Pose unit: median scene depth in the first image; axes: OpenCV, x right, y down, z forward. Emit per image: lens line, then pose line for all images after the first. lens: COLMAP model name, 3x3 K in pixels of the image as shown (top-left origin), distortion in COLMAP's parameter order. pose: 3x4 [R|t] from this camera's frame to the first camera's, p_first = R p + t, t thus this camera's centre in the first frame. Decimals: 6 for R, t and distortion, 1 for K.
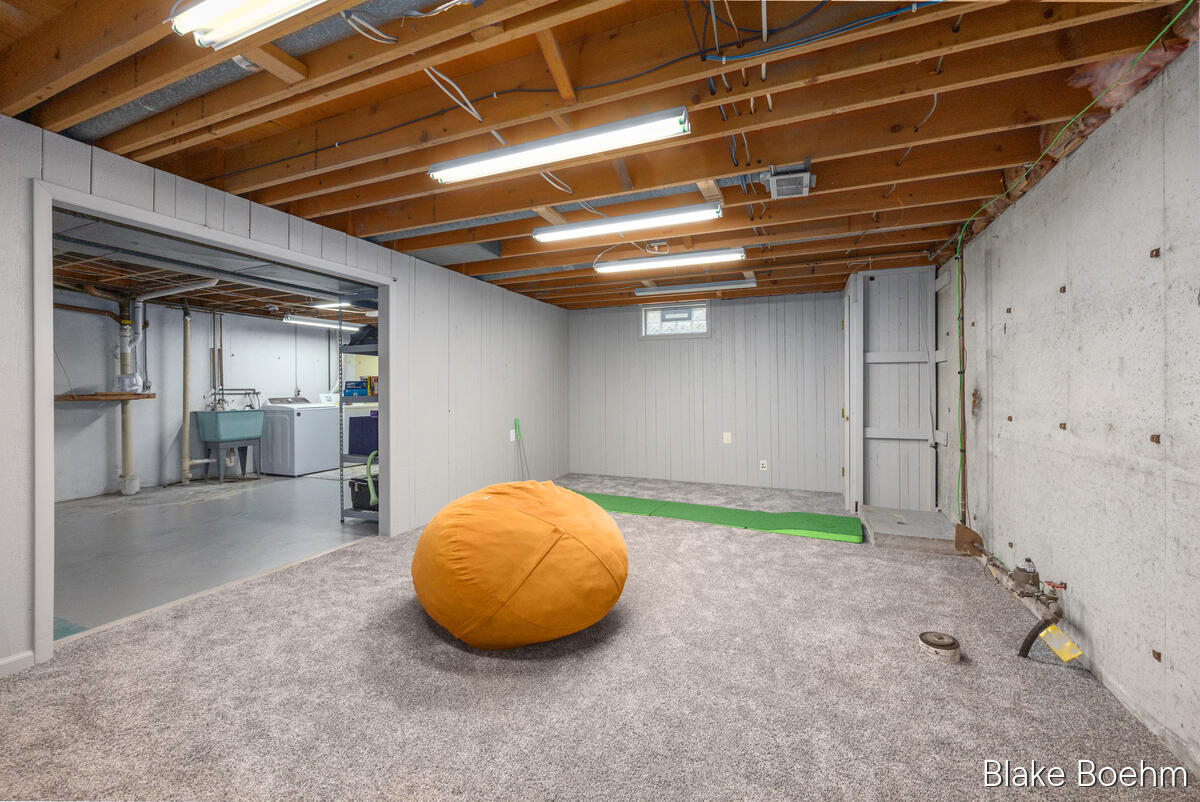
lens RADIAL K [[489.7, 0, 603.2], [0, 489.7, 397.0], [0, 0, 1]] dist [0.000541, 0.000235]
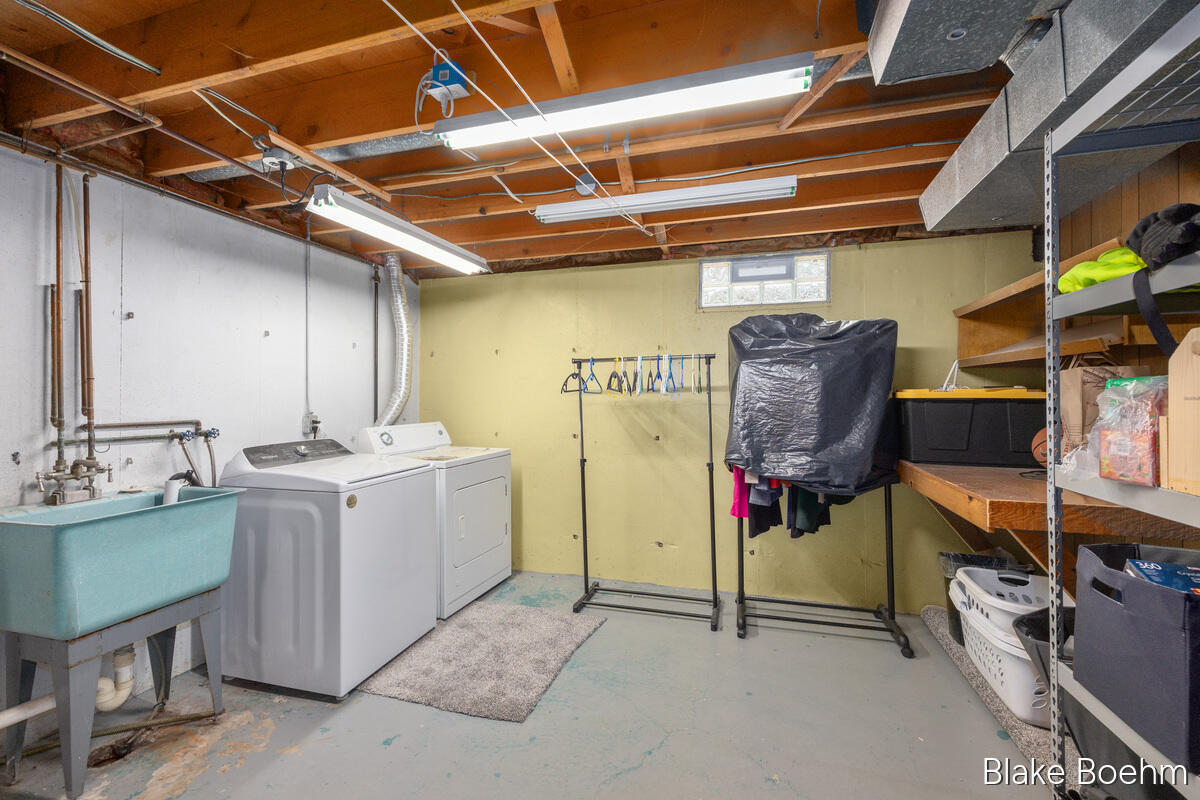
lens RADIAL K [[479.4, 0, 603.6], [0, 479.4, 399.9], [0, 0, 1]] dist [0.000792, -0.006695]
pose [[0.991650, -0.002336, 0.128936, -0.499747], [0.004331, 0.999875, -0.015196, -0.026202], [-0.128885, 0.015628, 0.991536, 0.666943]]
